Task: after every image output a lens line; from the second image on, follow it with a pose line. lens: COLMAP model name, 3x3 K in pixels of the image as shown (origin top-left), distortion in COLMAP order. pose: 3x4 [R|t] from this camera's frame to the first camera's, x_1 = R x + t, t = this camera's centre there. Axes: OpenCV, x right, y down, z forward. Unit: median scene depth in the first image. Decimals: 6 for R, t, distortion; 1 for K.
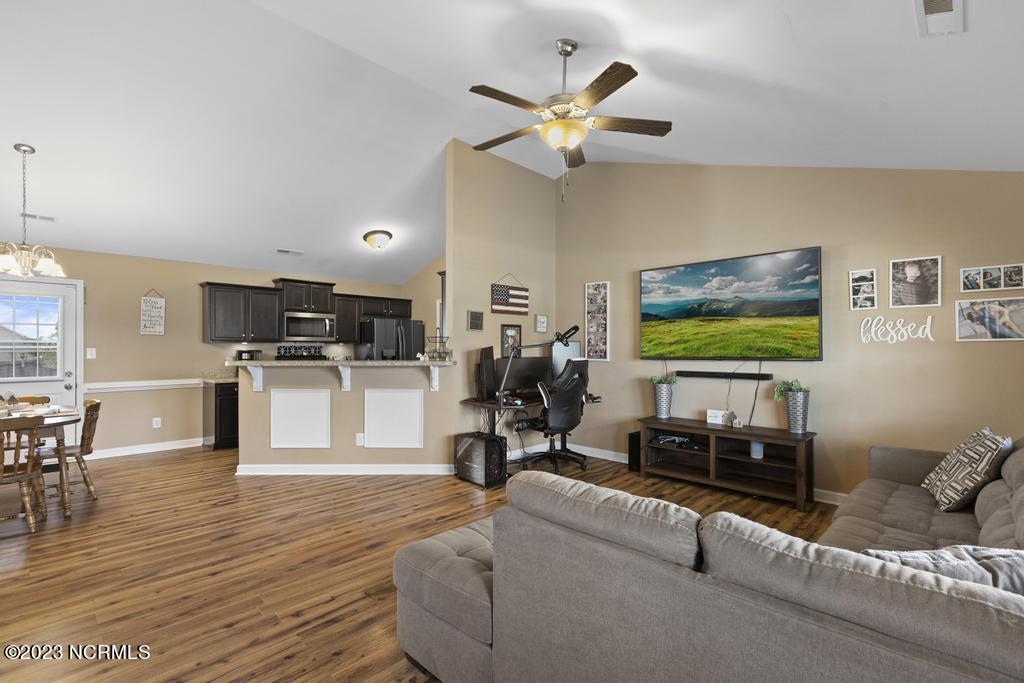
lens RADIAL K [[473.4, 0, 516.0], [0, 473.4, 344.6], [0, 0, 1]] dist [-0.005298, 0.001556]
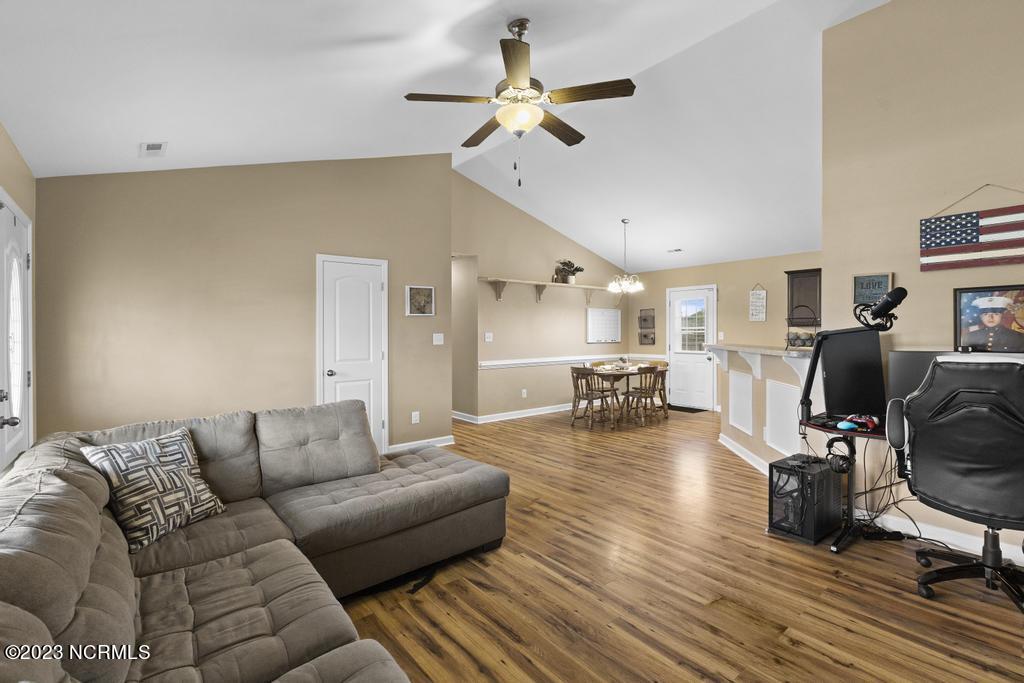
lens RADIAL K [[473.4, 0, 516.6], [0, 473.4, 334.3], [0, 0, 1]] dist [-0.005298, 0.001556]
pose [[-0.117483, 0.005892, -0.993057, 0.815830], [0.001150, 0.999983, 0.005797, 0.007075], [0.993074, -0.000461, -0.117488, 0.848802]]
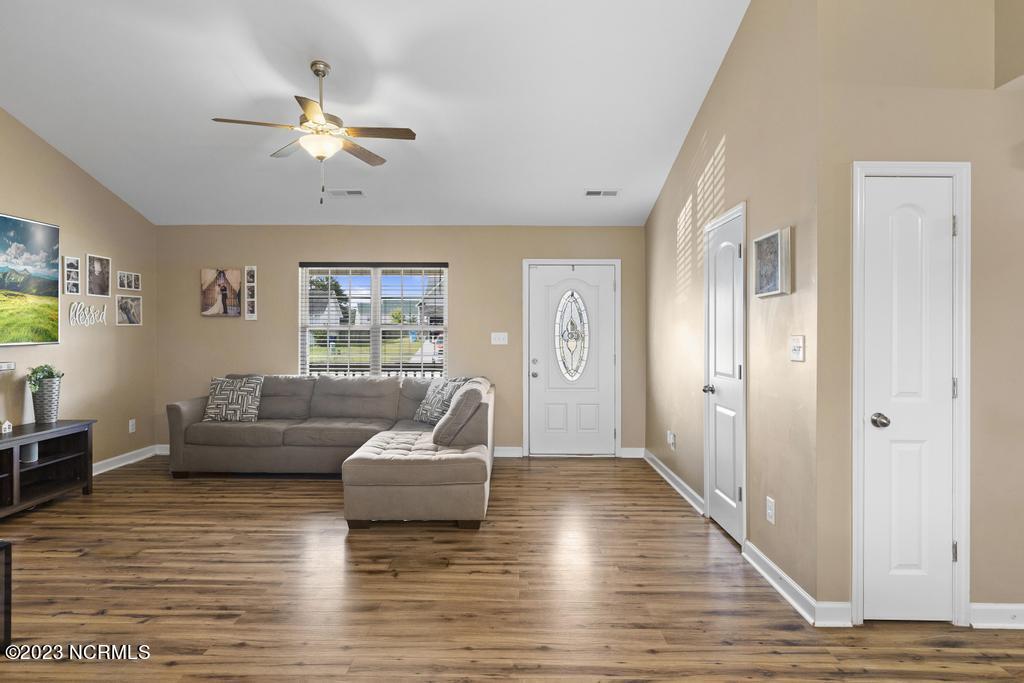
lens RADIAL K [[561.3, 0, 513.5], [0, 561.3, 336.0], [0, 0, 1]] dist [-0.007266, -0.001083]
pose [[-0.691611, -0.011215, 0.722183, -0.917050], [-0.006953, 0.999936, 0.008871, 0.000993], [-0.722236, 0.001114, -0.691645, 1.222758]]
